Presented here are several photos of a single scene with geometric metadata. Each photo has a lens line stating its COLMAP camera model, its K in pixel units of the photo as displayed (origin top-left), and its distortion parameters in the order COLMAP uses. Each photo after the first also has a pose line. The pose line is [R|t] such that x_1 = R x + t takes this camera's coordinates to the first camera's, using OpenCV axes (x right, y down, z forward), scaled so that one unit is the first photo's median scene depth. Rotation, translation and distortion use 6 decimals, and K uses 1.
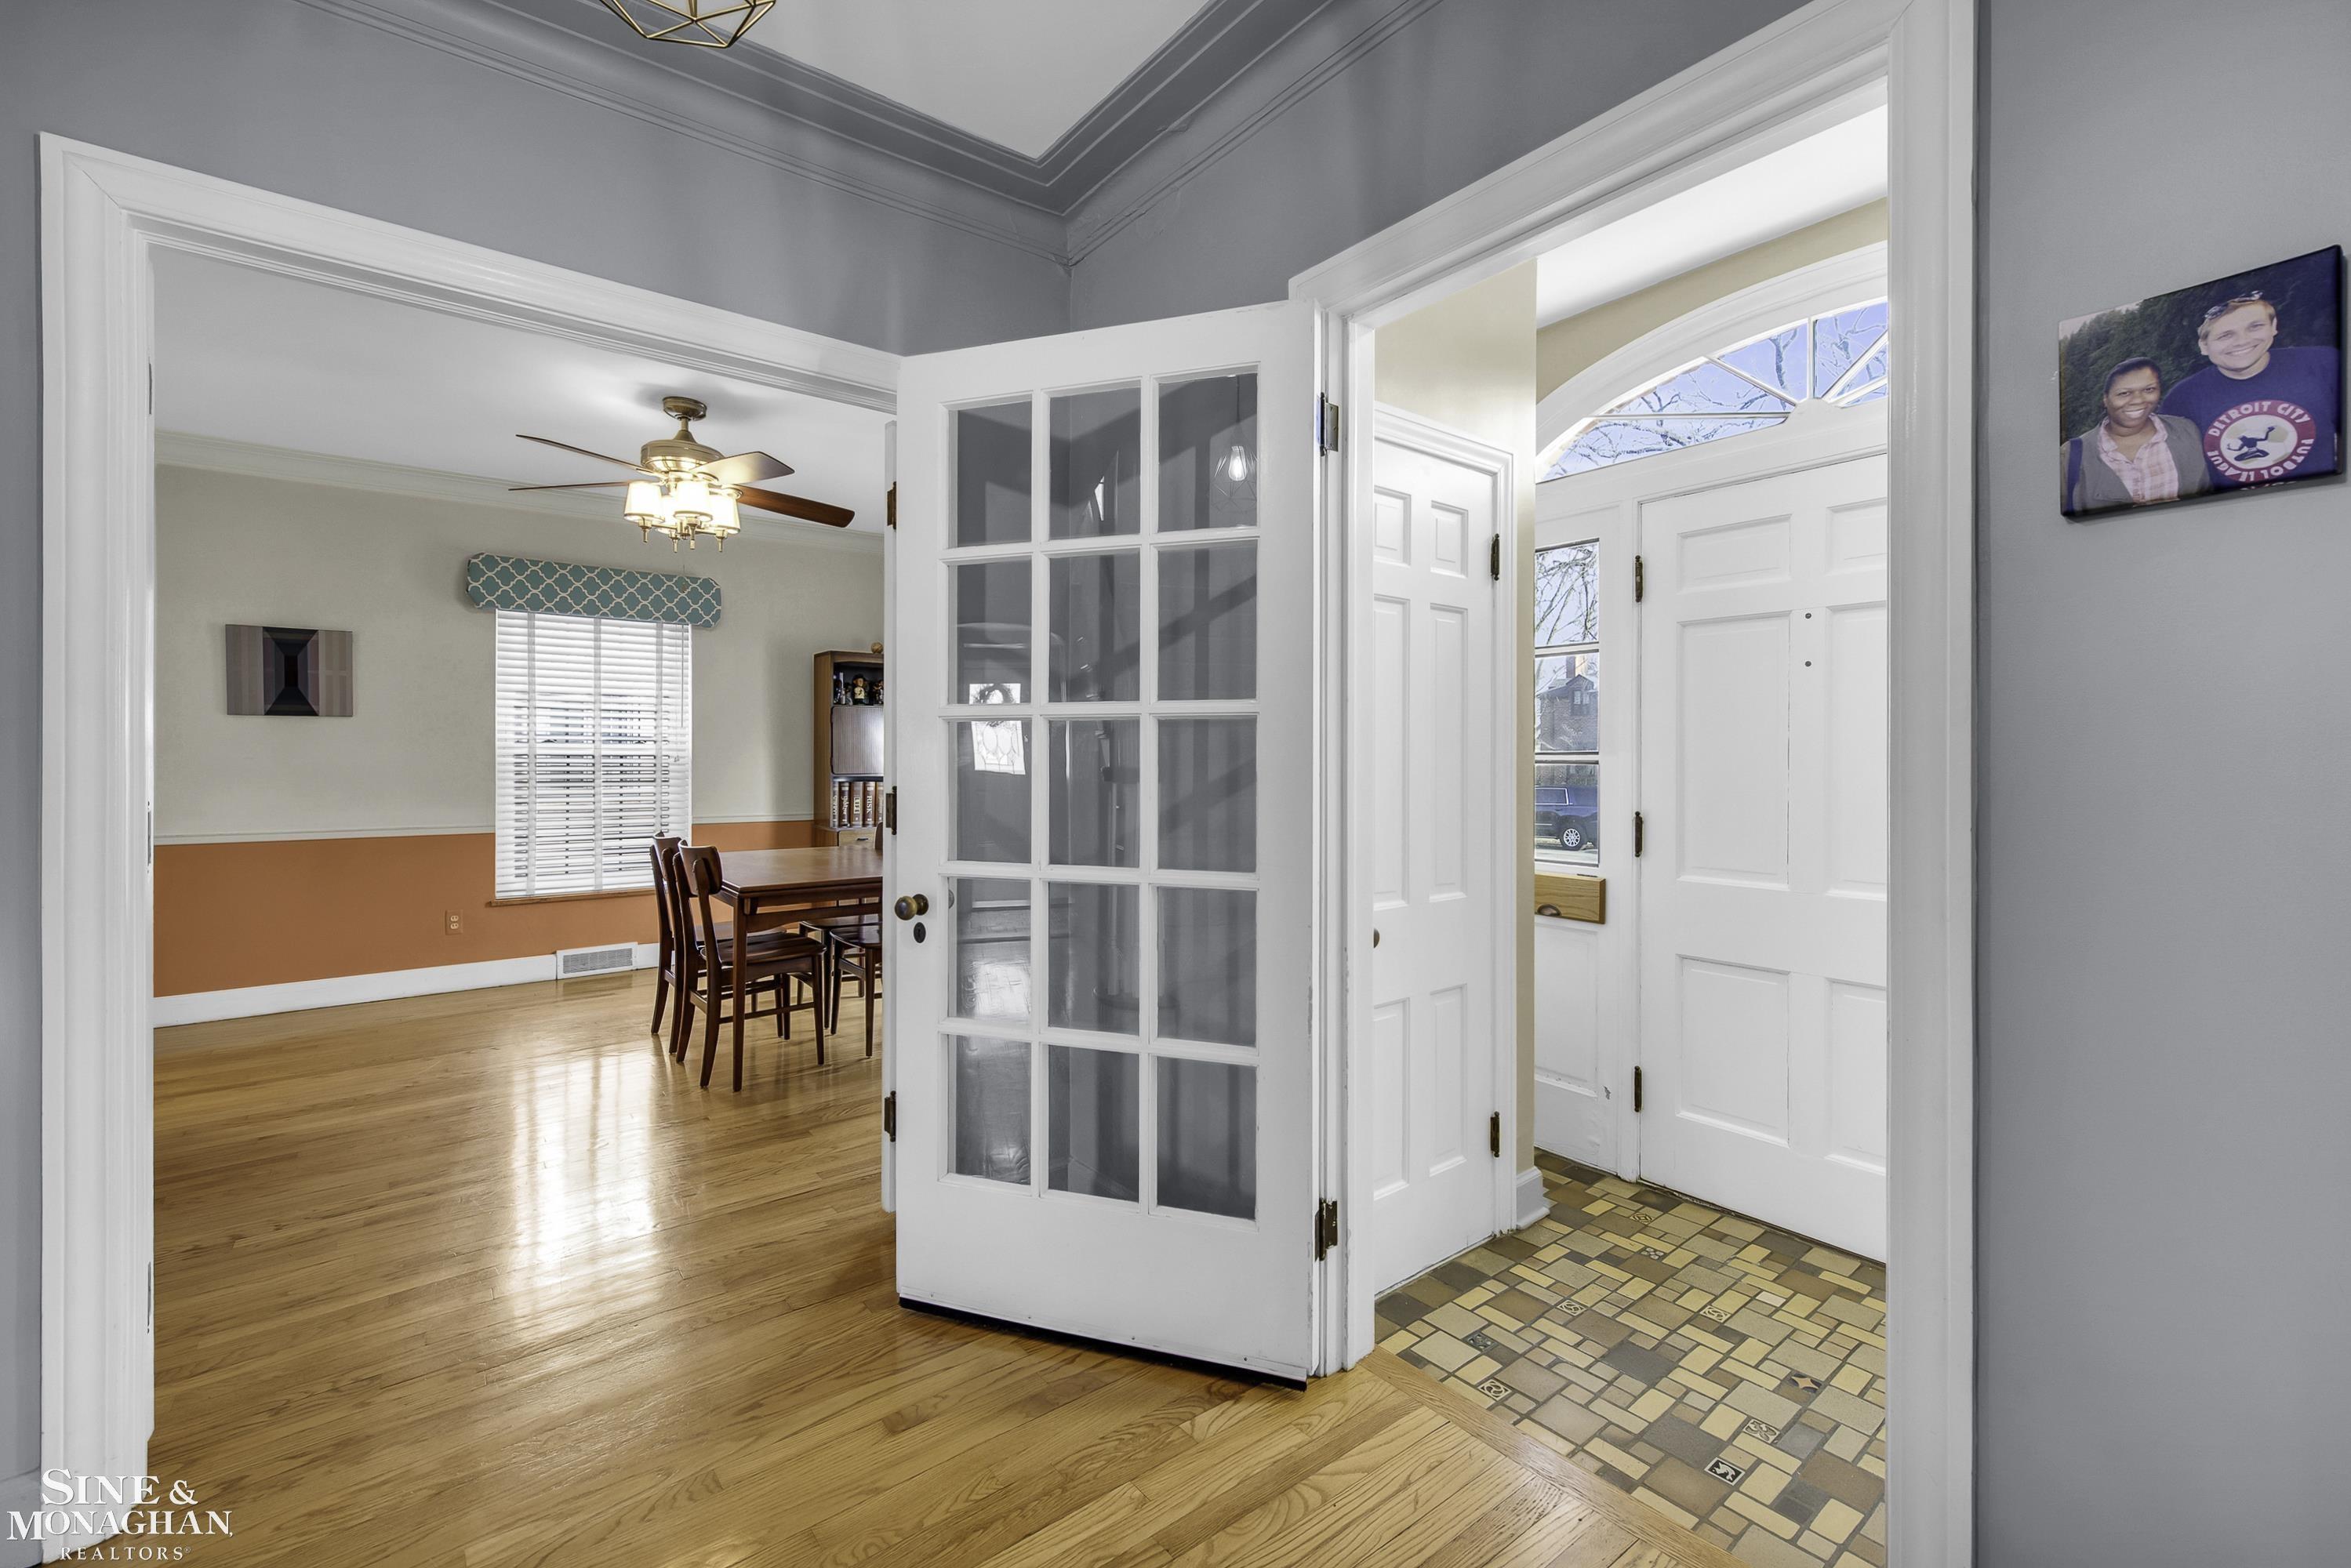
lens RADIAL K [[938.0, 0, 1162.6], [0, 938.0, 737.6], [0, 0, 1]] dist [-0.001490, -0.008518]
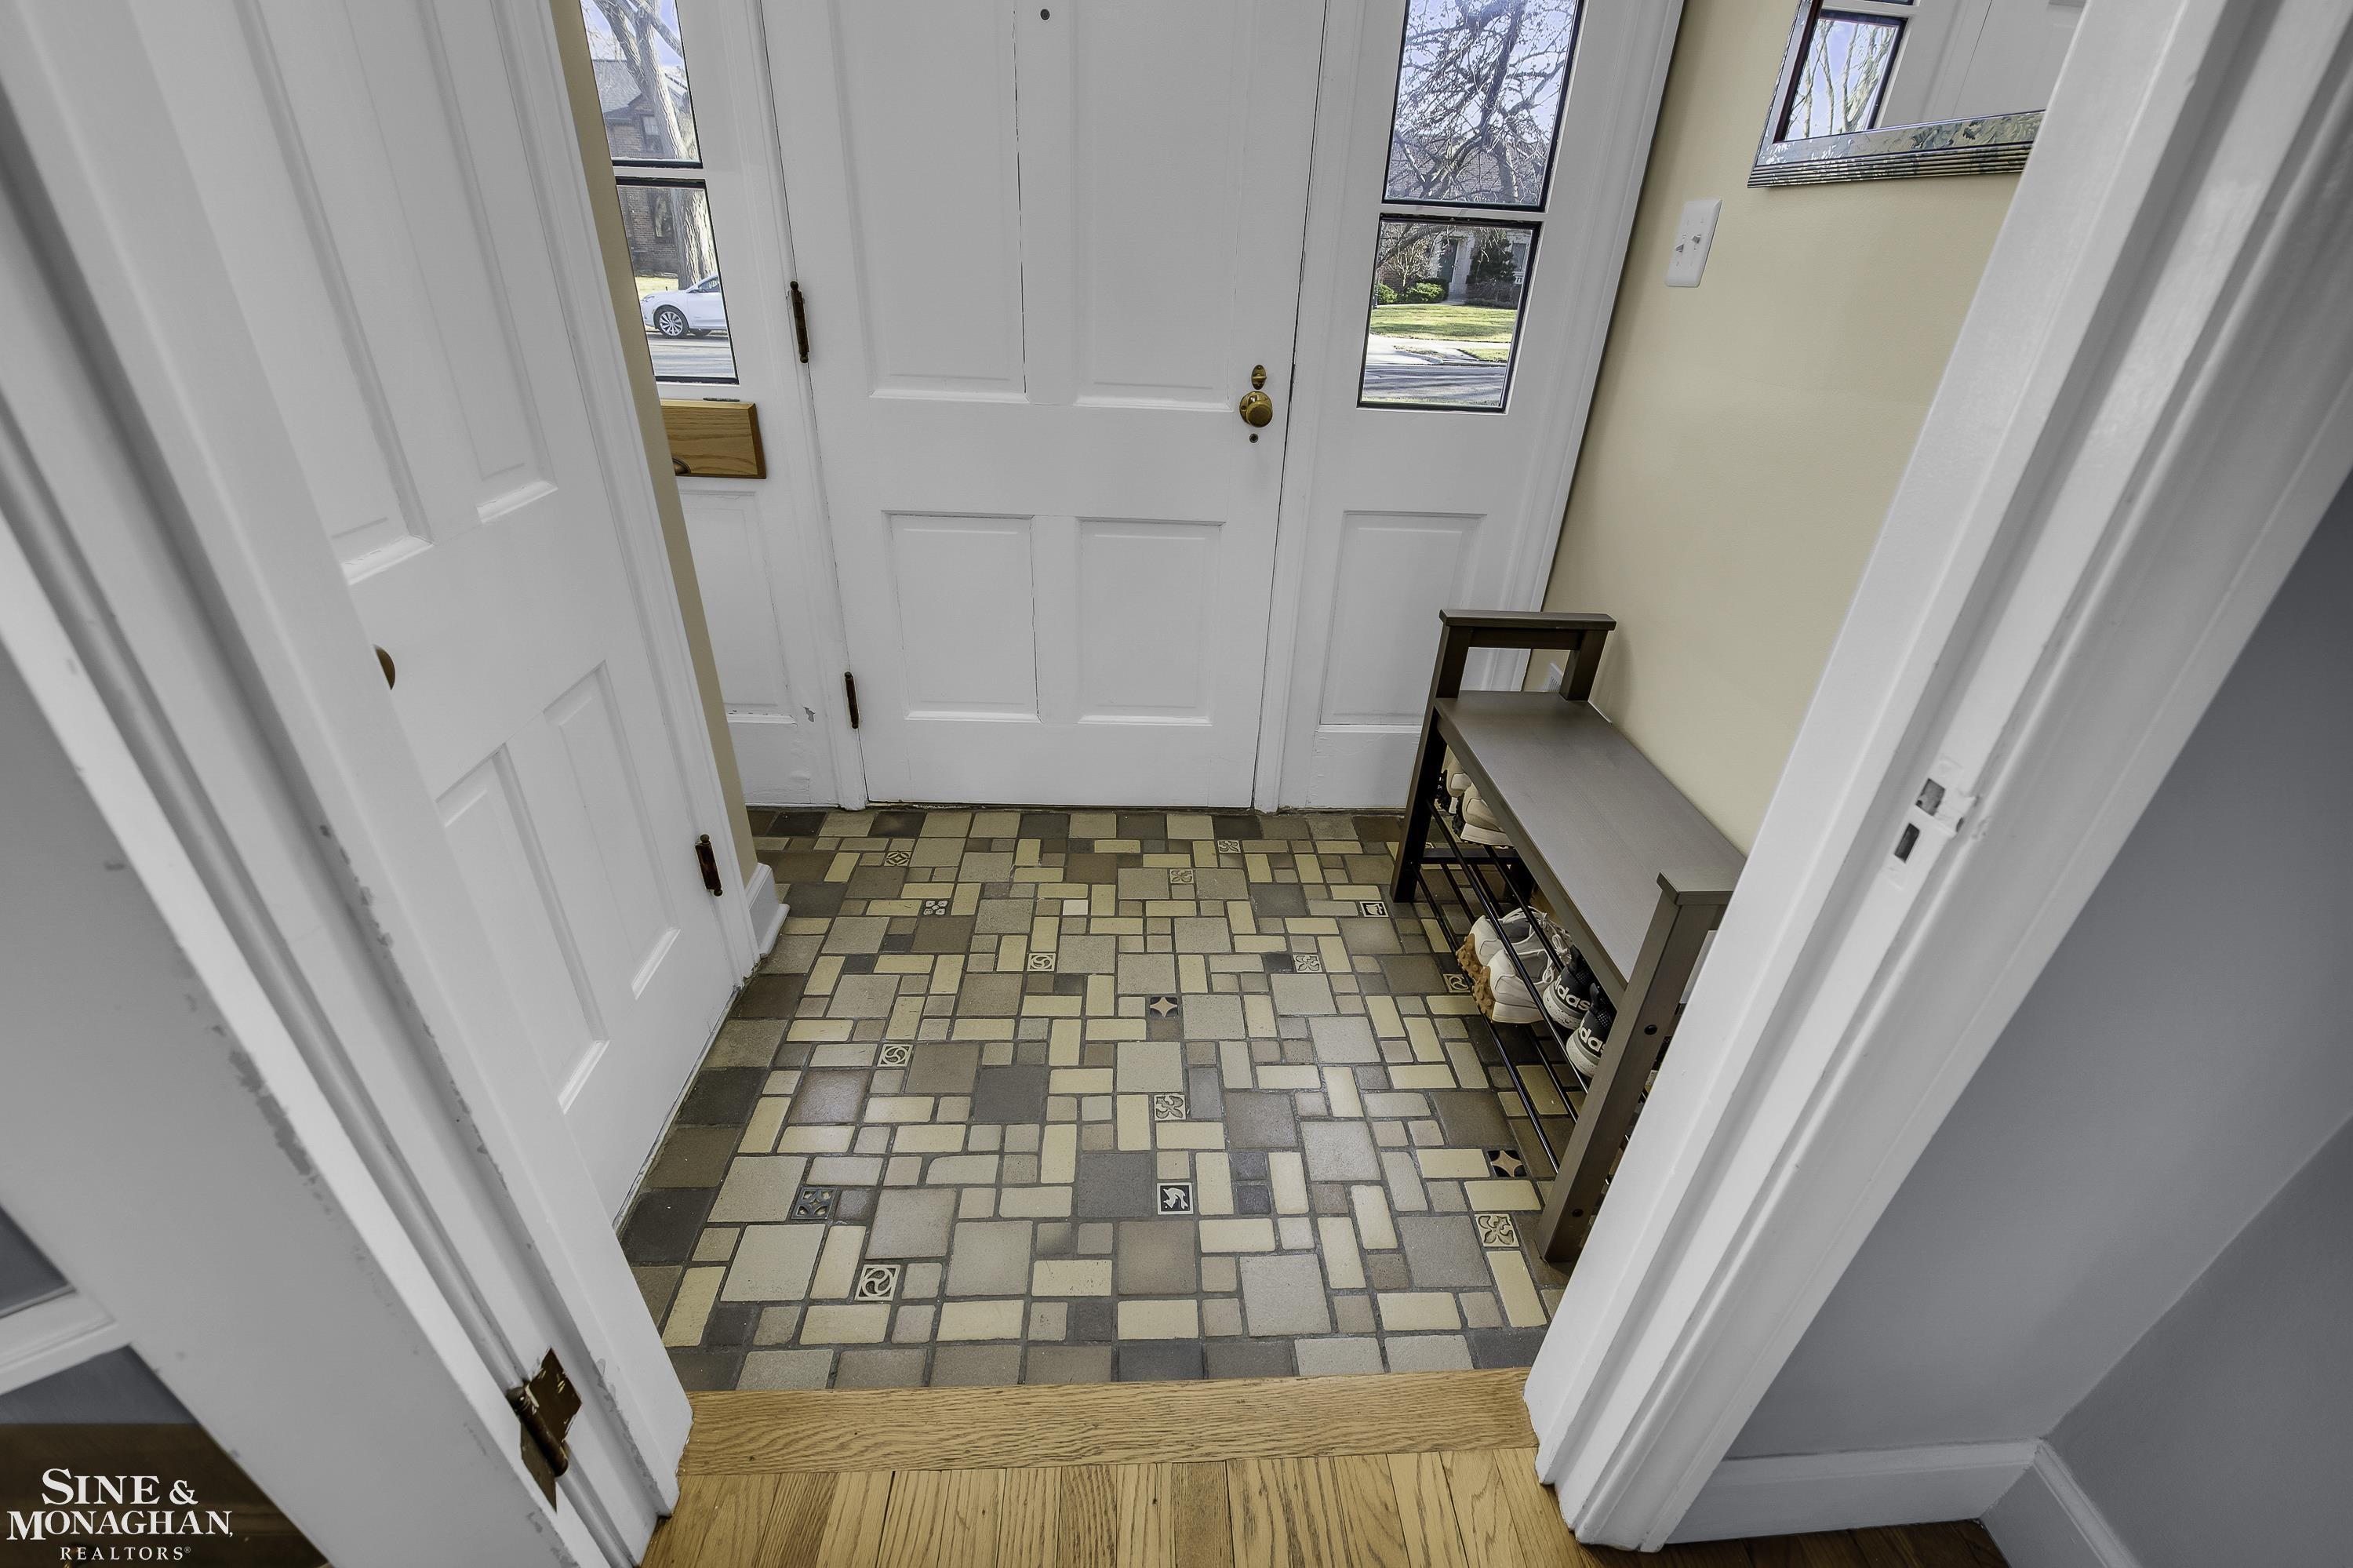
lens RADIAL K [[934.4, 0, 1179.4], [0, 934.4, 752.6], [0, 0, 1]] dist [-0.011433, -0.006004]
pose [[0.555126, -0.384274, 0.737678, 0.113967], [-0.060271, 0.865966, 0.496457, 0.037563], [-0.829580, -0.320057, 0.457560, 0.539172]]
